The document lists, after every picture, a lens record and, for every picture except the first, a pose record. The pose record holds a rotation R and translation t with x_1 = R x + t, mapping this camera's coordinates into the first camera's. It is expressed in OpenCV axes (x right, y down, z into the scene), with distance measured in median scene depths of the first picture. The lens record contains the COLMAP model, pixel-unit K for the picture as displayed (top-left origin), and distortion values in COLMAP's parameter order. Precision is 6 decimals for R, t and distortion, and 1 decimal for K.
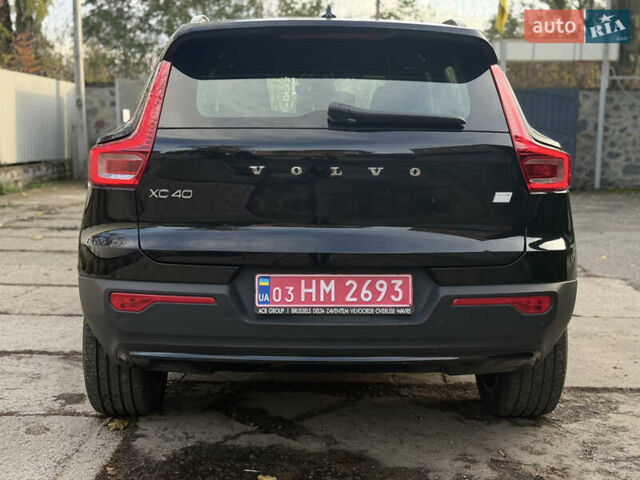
lens RADIAL K [[876.3, 0, 323.7], [0, 876.3, 243.0], [0, 0, 1]] dist [0.153865, 0.000000]
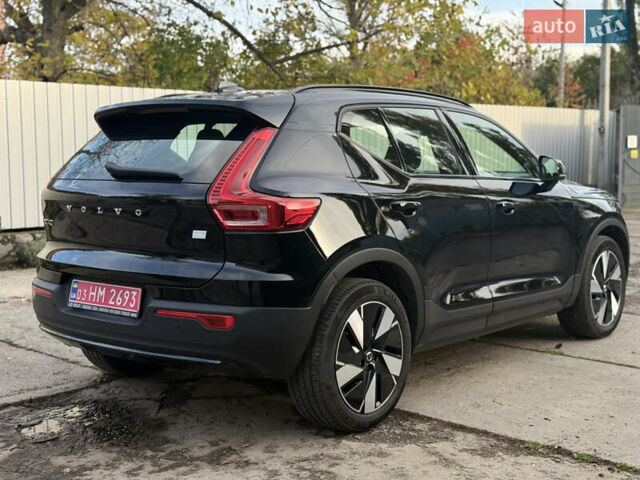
lens RADIAL K [[876.3, 0, 322.7], [0, 876.3, 239.7], [0, 0, 1]] dist [0.153865, 0.000000]
pose [[0.735316, 0.047489, -0.676059, 0.221086], [-0.065901, 0.997825, -0.001586, -0.009996], [0.674513, 0.045719, 0.736846, 0.034328]]
